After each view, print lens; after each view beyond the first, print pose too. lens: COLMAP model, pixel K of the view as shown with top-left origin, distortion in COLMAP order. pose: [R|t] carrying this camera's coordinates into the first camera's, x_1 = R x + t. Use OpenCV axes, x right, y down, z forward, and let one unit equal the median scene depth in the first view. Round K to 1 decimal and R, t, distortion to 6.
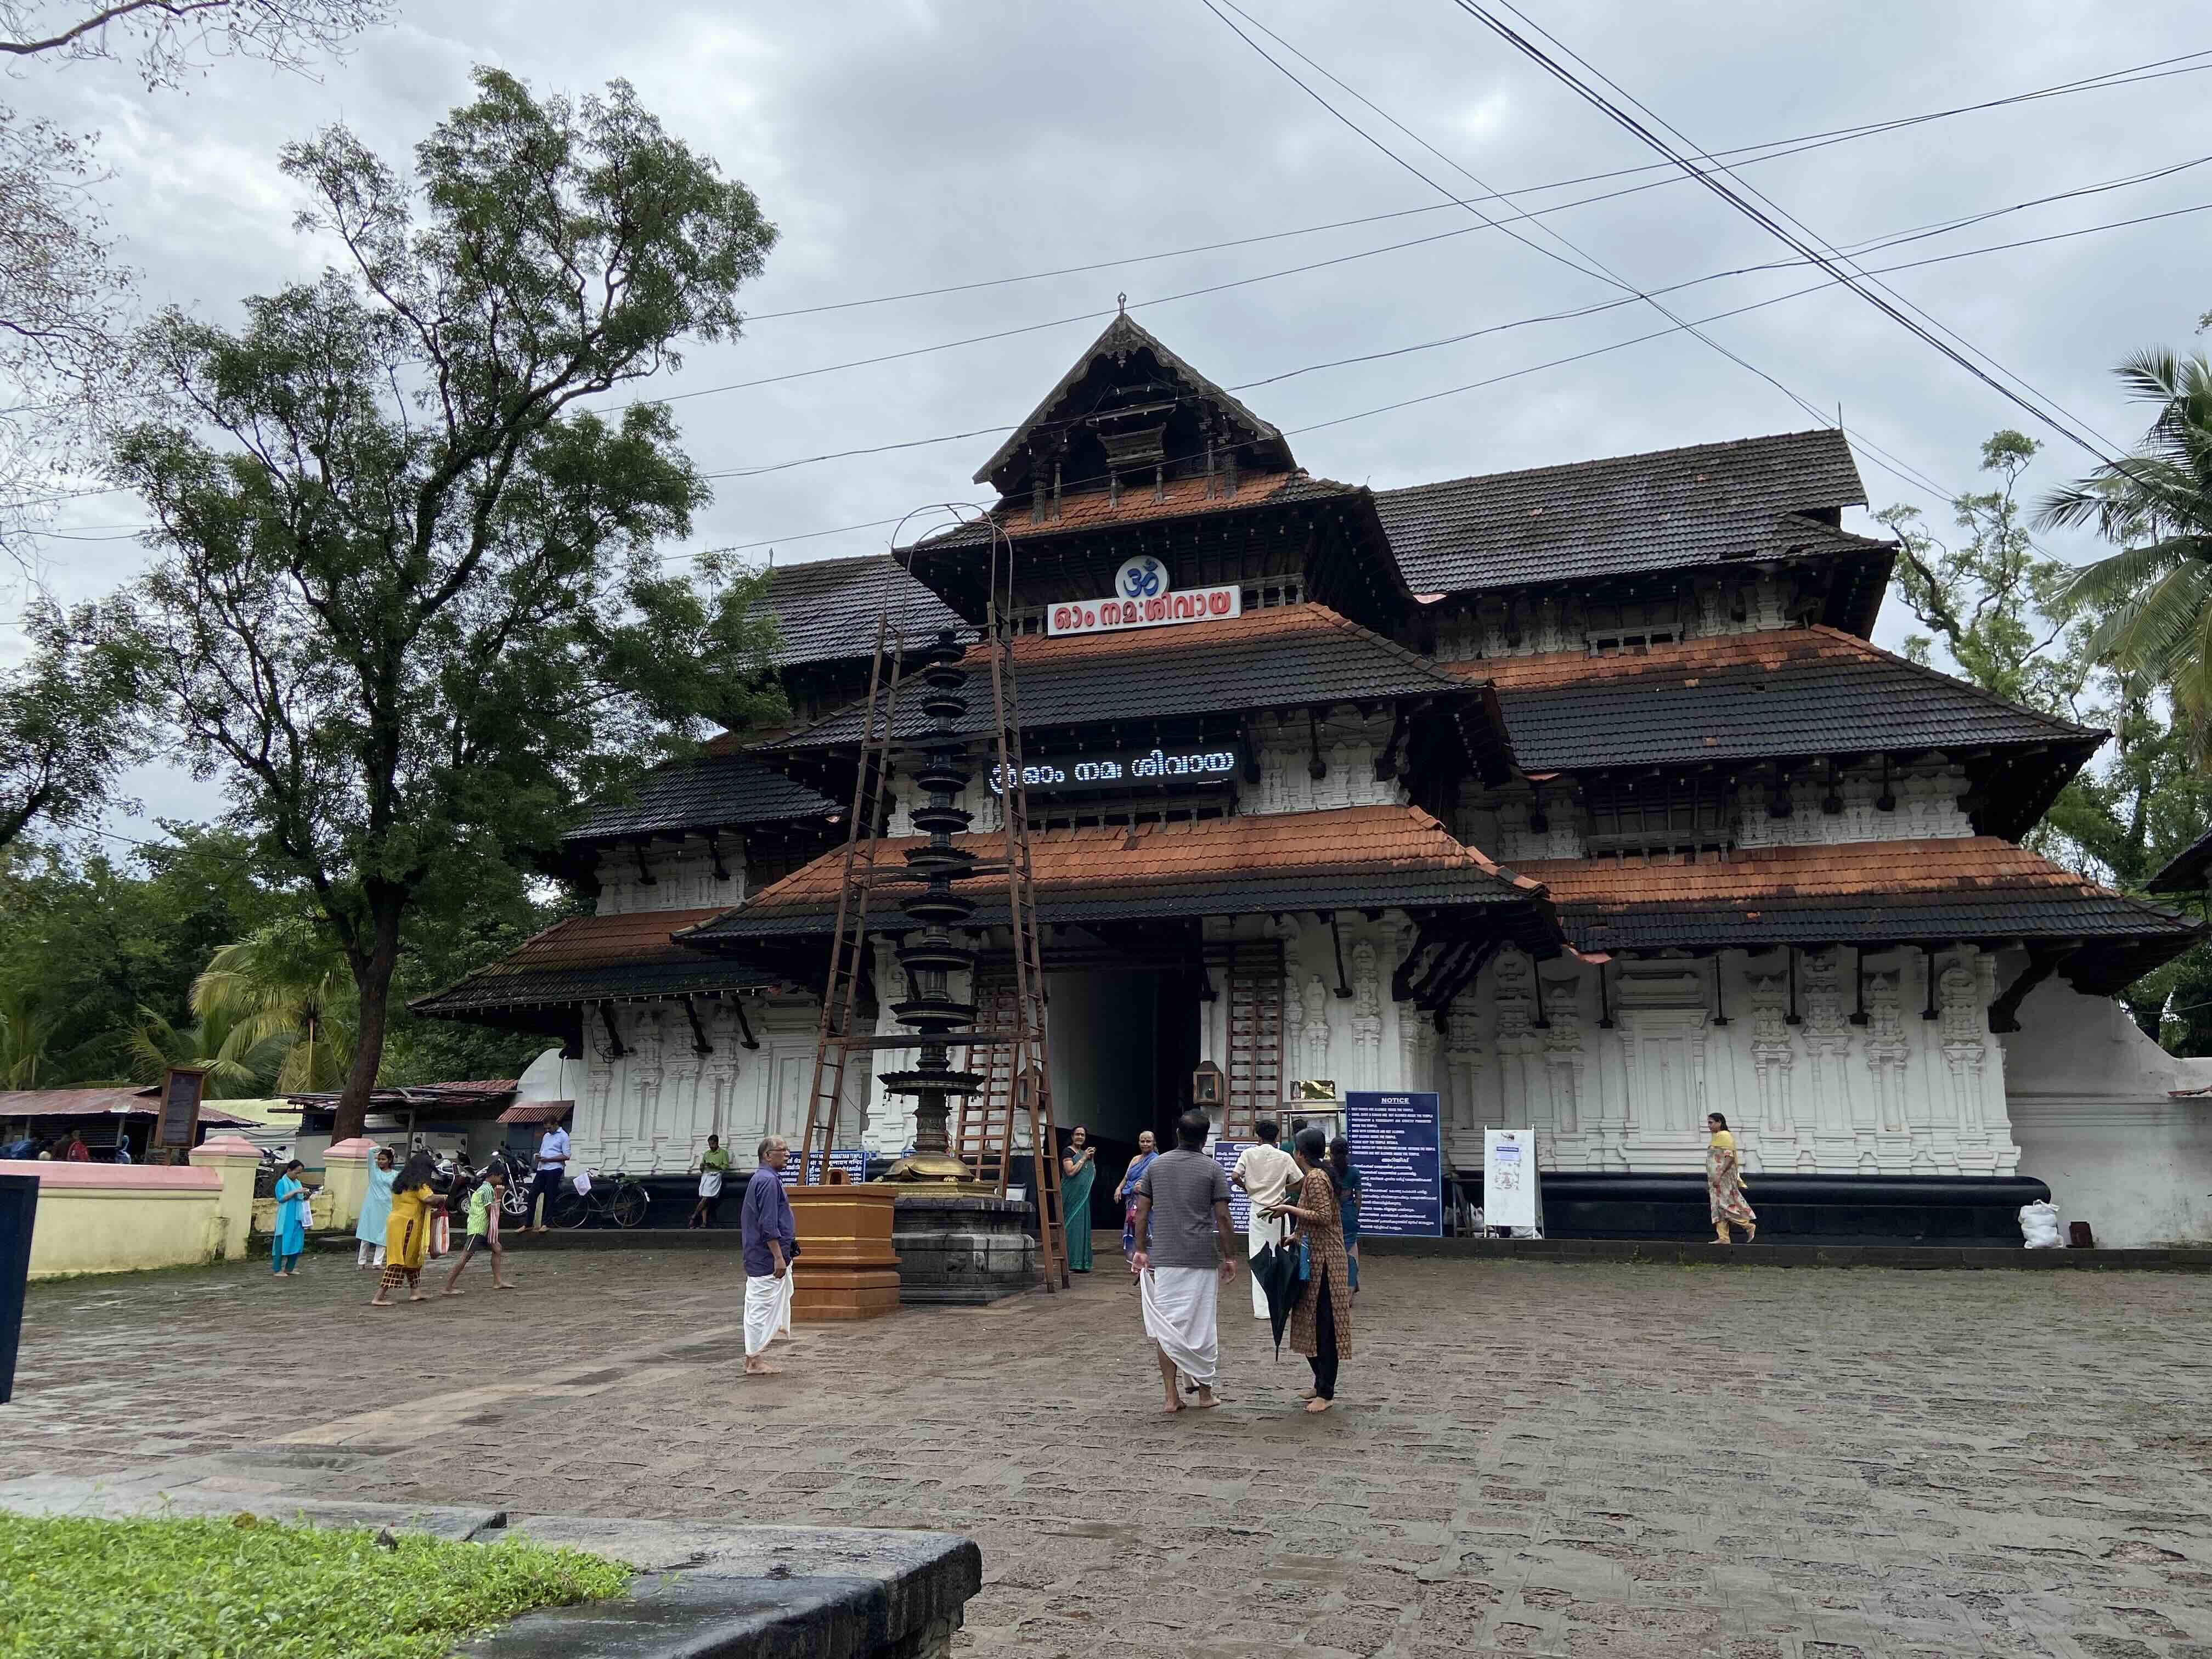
lens RADIAL K [[1669.3, 0, 1106.0], [0, 1669.3, 829.5], [0, 0, 1]] dist [0.138702, -0.174117]
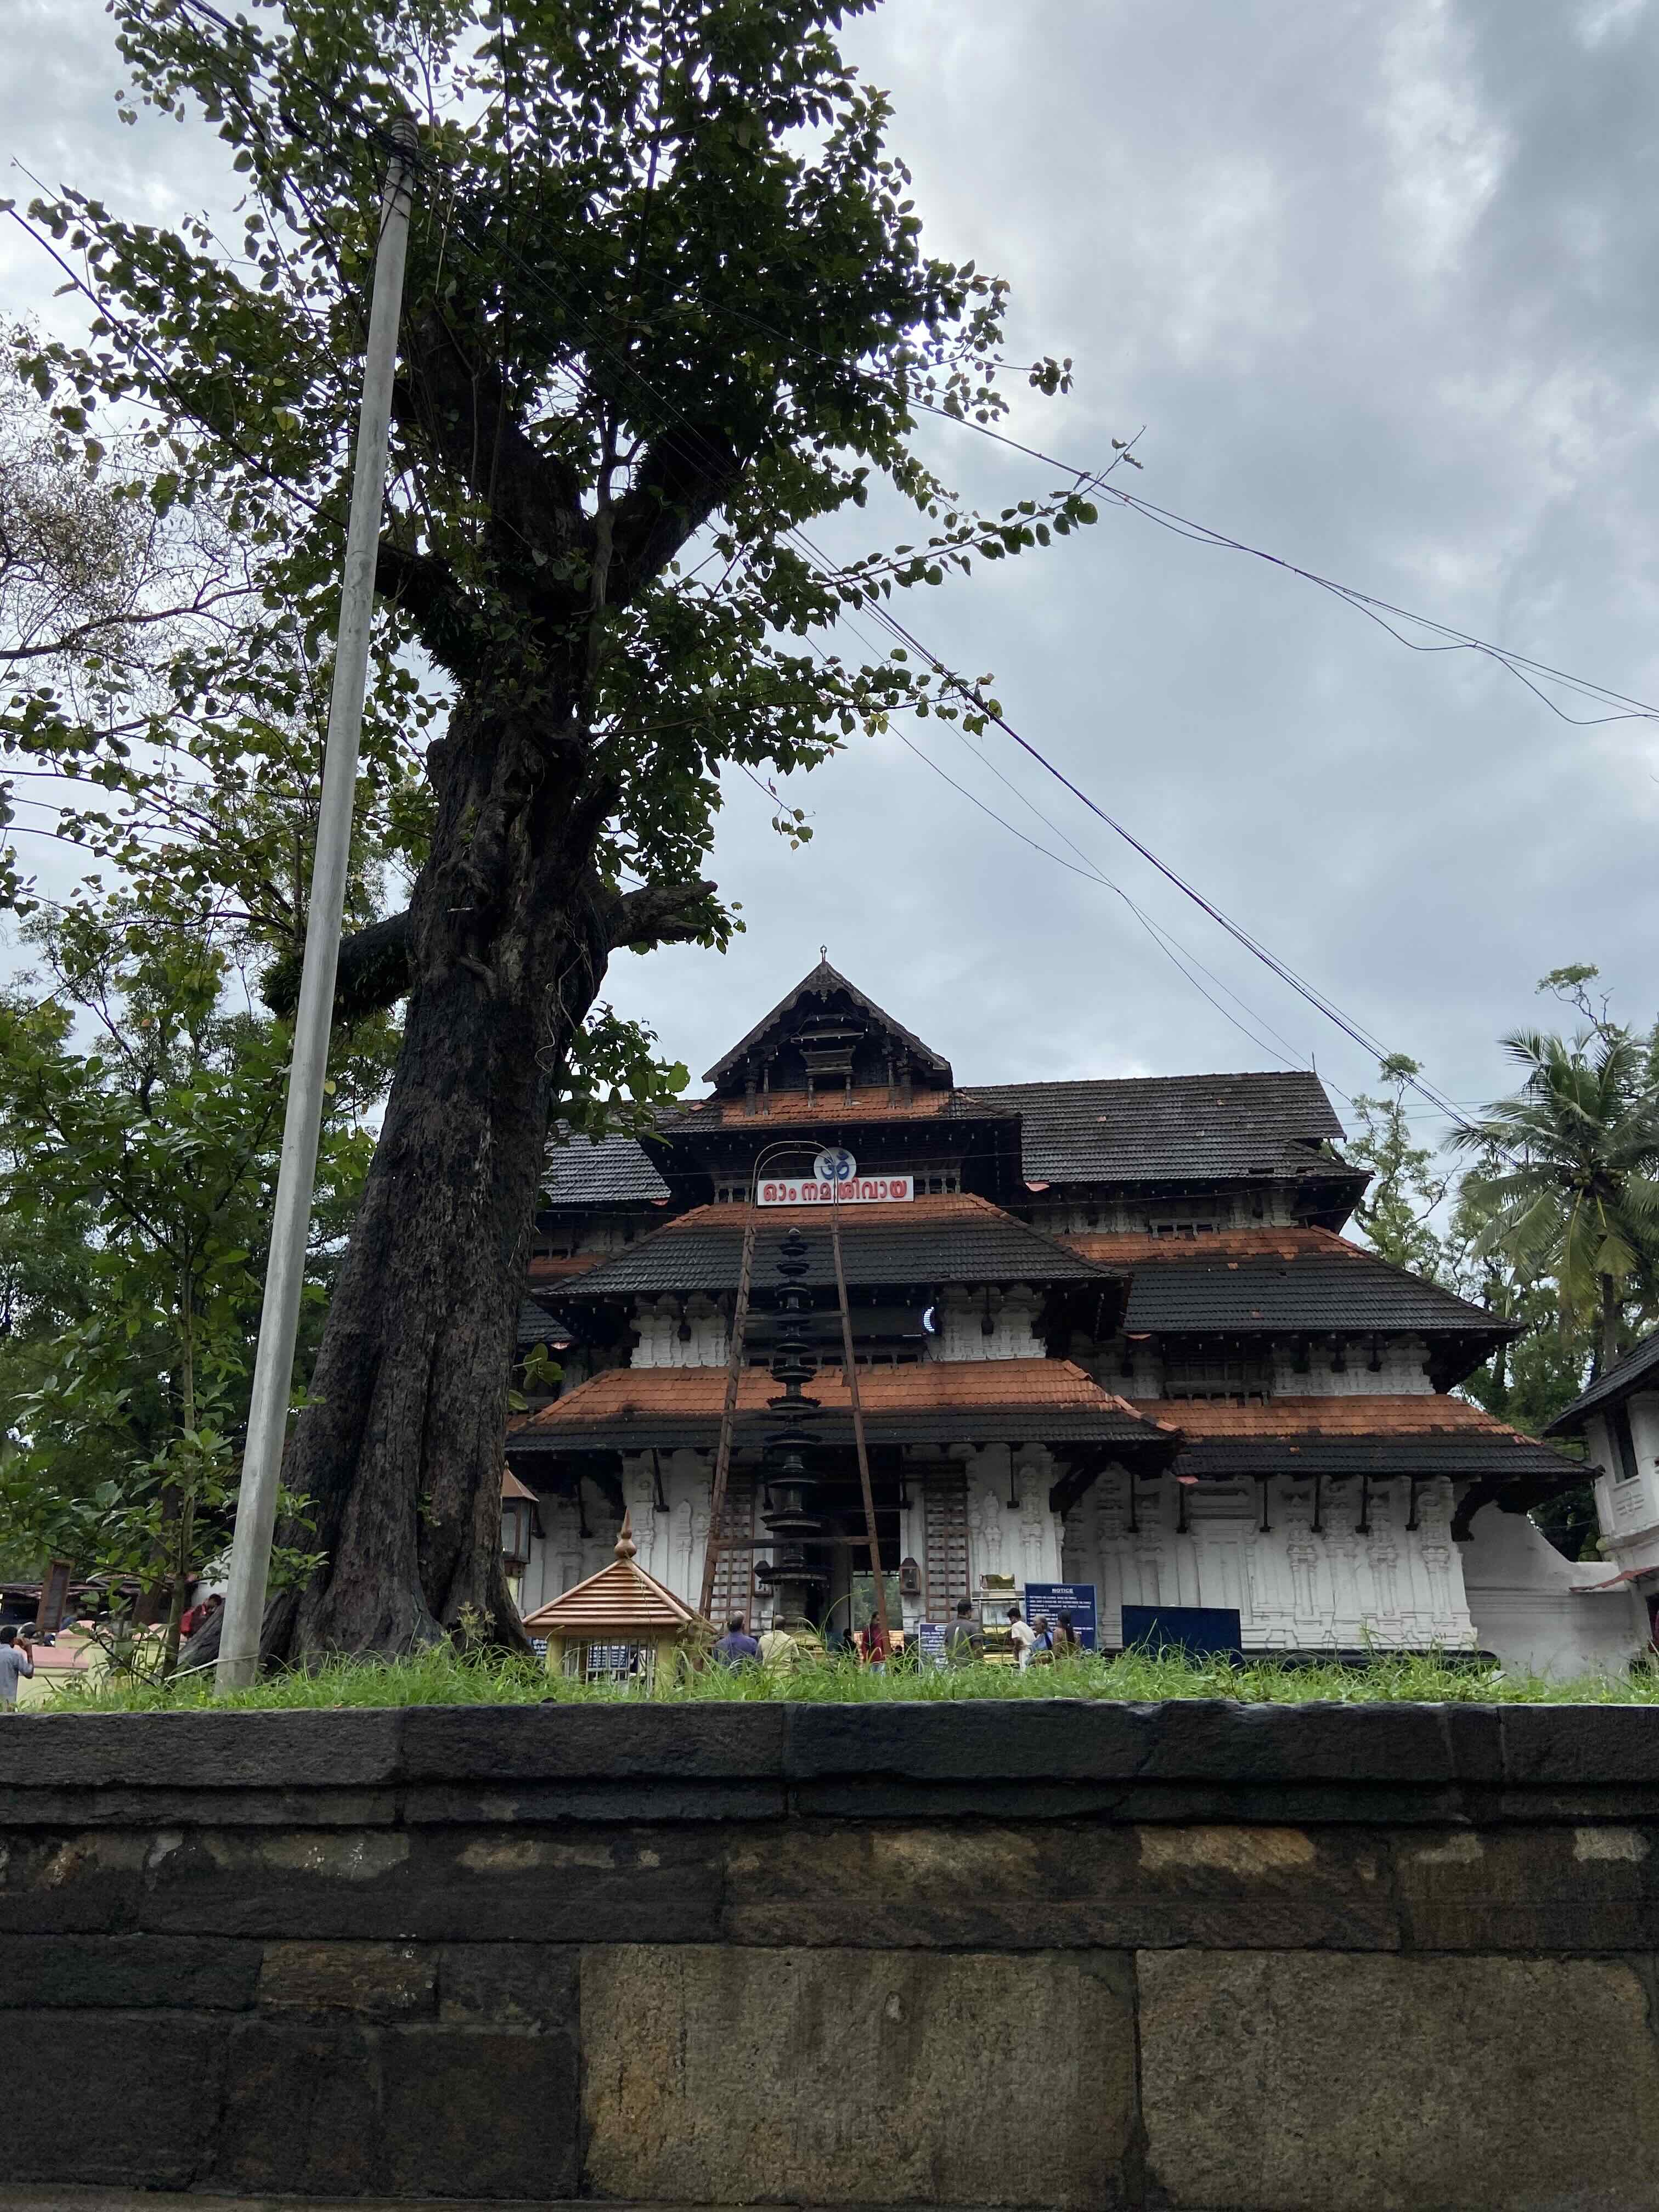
lens RADIAL K [[1669.3, 0, 824.7], [0, 1669.3, 1106.0], [0, 0, 1]] dist [0.138702, -0.174117]
pose [[0.978800, 0.058751, 0.196211, -0.247103], [-0.034784, 0.991743, -0.123434, -0.038536], [-0.201843, 0.113992, 0.972762, -0.249023]]
